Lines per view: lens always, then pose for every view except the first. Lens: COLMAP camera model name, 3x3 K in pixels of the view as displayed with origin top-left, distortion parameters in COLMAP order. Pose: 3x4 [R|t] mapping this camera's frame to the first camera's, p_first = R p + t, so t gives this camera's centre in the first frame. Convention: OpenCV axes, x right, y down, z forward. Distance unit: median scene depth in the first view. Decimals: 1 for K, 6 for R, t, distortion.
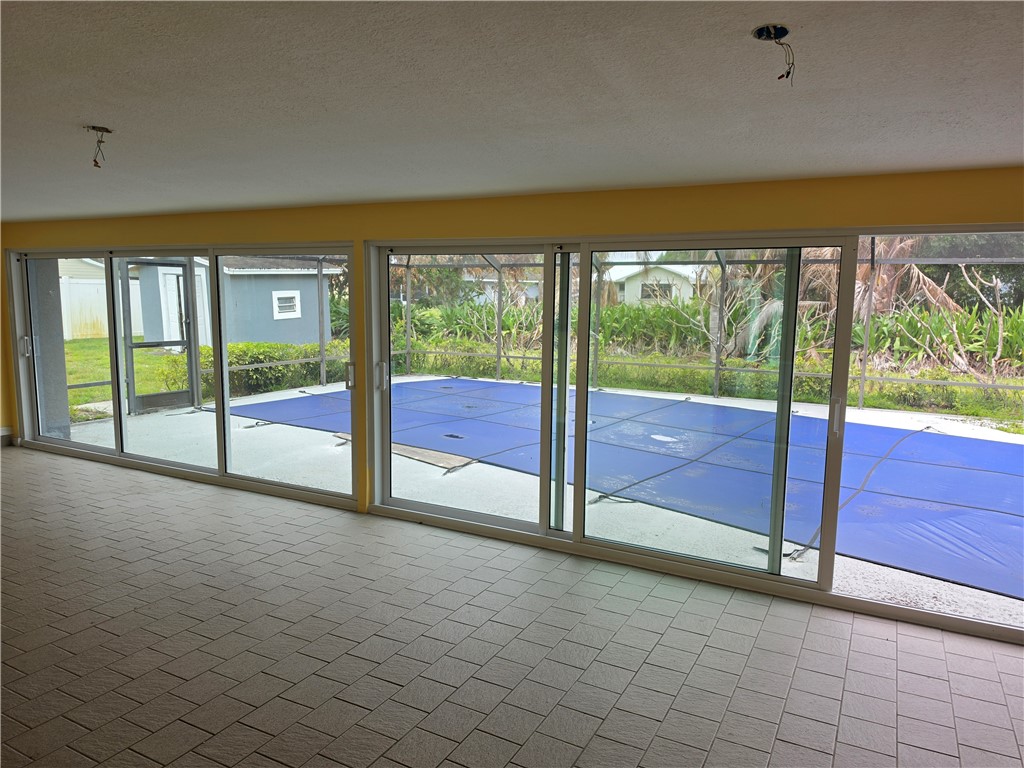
lens RADIAL K [[708.9, 0, 510.9], [0, 708.9, 389.9], [0, 0, 1]] dist [0.065781, -0.010298]
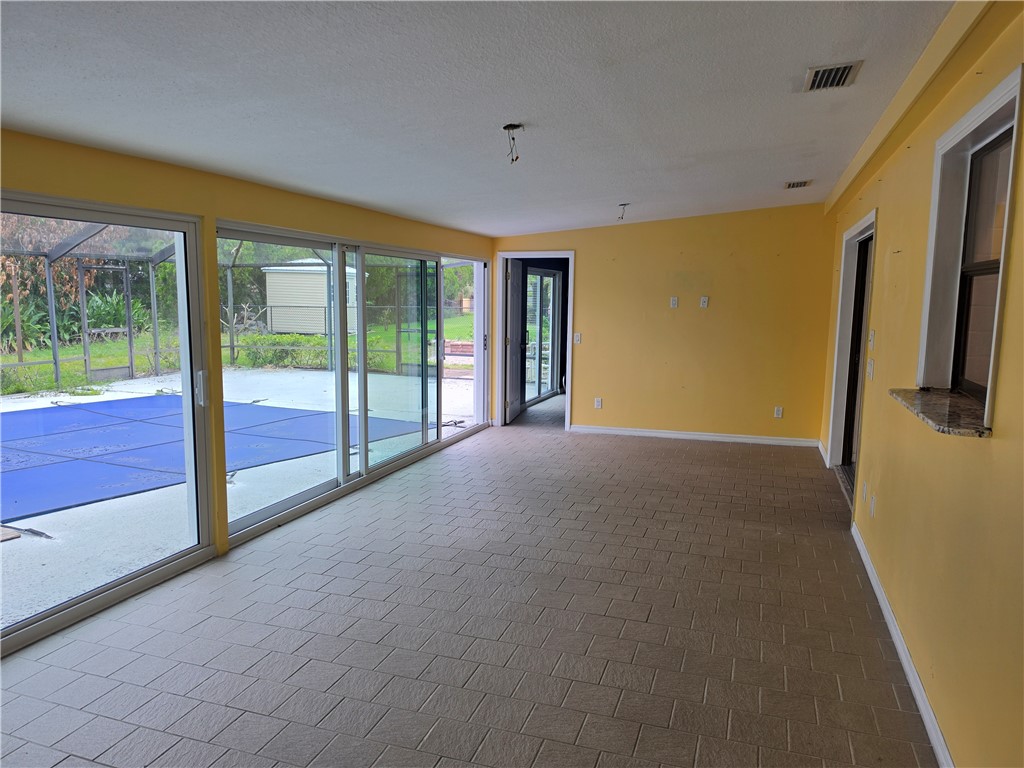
lens RADIAL K [[708.9, 0, 507.4], [0, 708.9, 382.5], [0, 0, 1]] dist [0.065781, -0.010298]
pose [[-0.146889, -0.131986, 0.980308, -1.121948], [0.119051, 0.981495, 0.149984, -0.112290], [-0.981963, 0.138737, -0.128457, 0.822665]]
